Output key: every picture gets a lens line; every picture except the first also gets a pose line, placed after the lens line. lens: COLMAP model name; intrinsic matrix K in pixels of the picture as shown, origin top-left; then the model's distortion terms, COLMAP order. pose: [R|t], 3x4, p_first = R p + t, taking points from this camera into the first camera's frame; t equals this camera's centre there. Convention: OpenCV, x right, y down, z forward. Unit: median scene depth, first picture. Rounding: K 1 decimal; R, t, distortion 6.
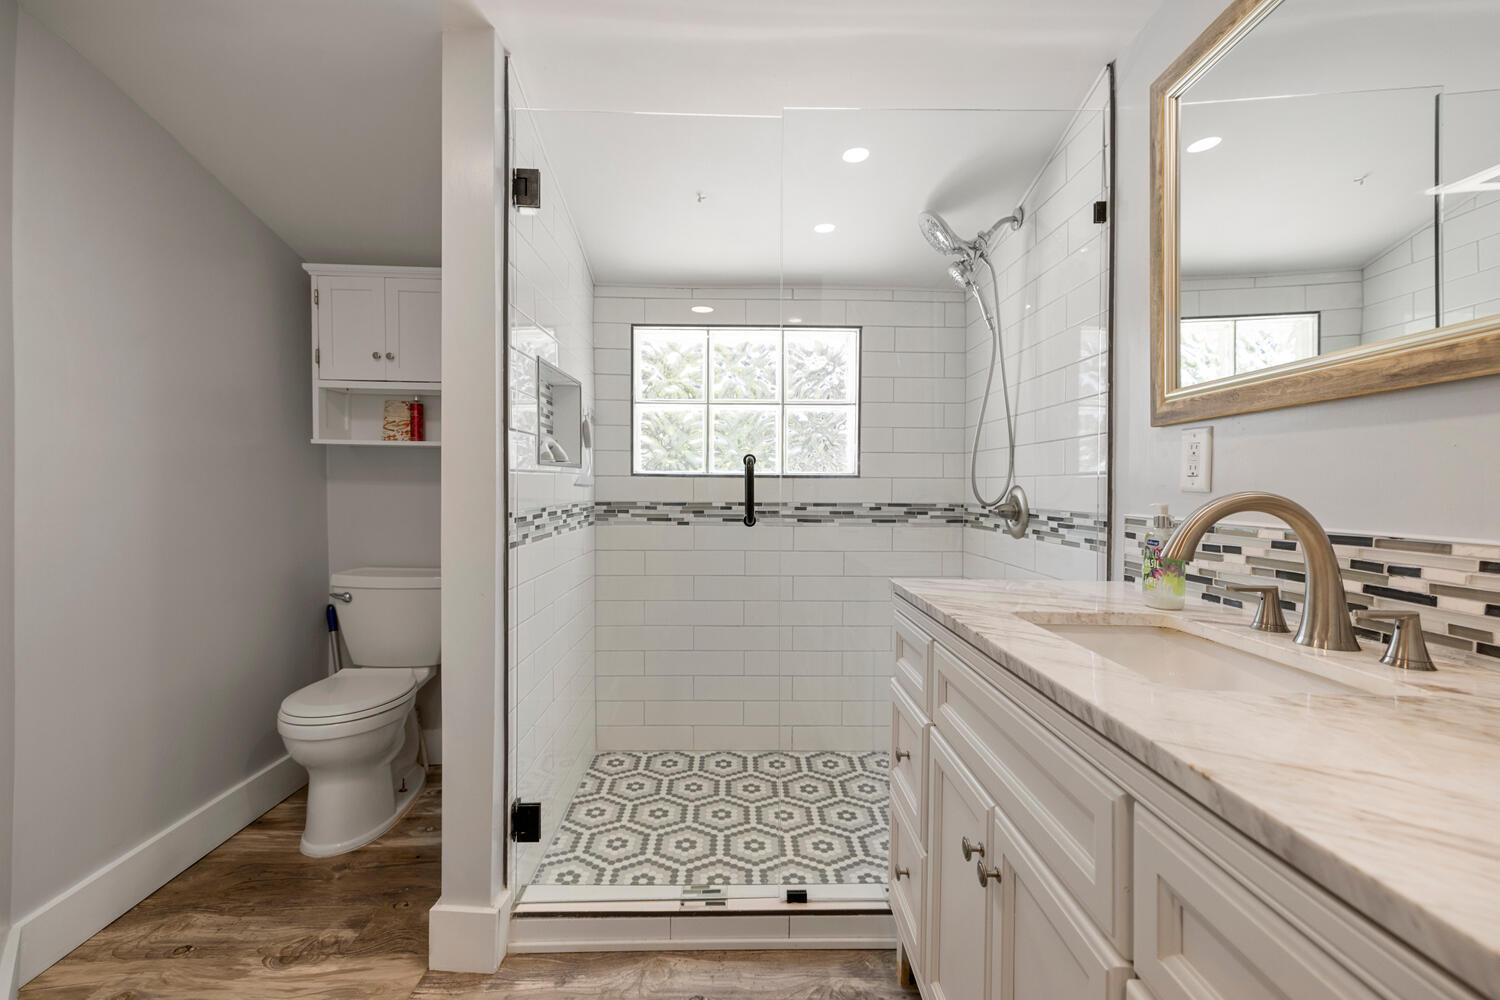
lens RADIAL K [[683.4, 0, 750.0], [0, 683.4, 500.0], [0, 0, 1]] dist [0.000309, 0.000002]
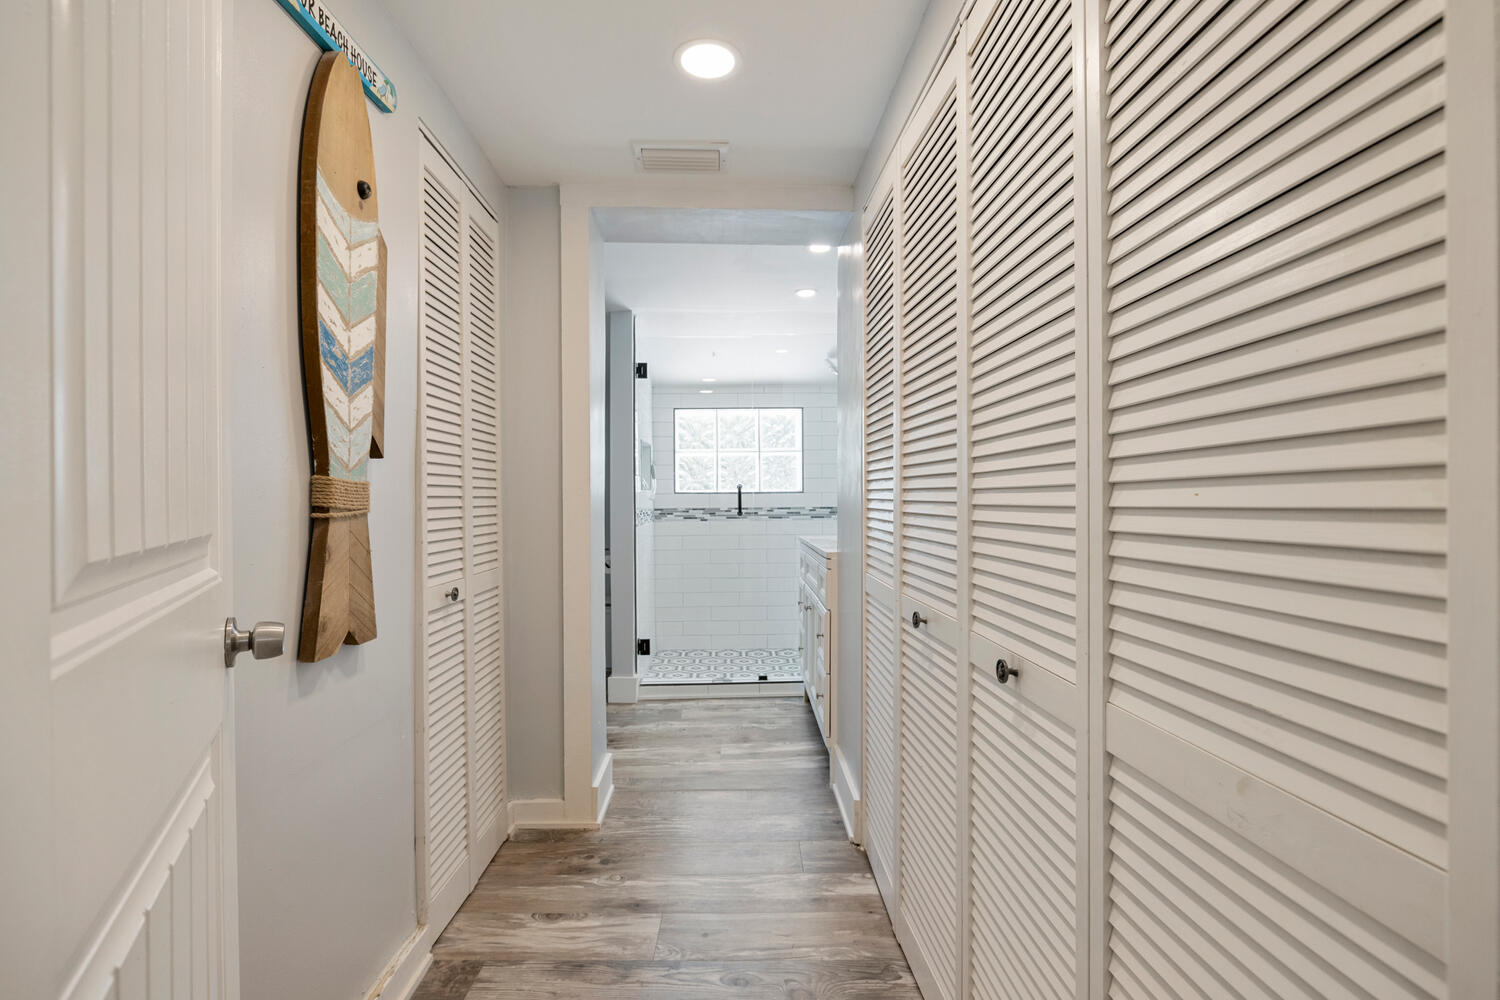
lens RADIAL K [[730.1, 0, 750.0], [0, 730.1, 500.0], [0, 0, 1]] dist [-0.000029, -0.000004]
pose [[0.999902, -0.013772, 0.002404, 0.017537], [0.013811, 0.999761, -0.016930, 0.016223], [-0.002170, 0.016961, 0.999854, -0.888138]]
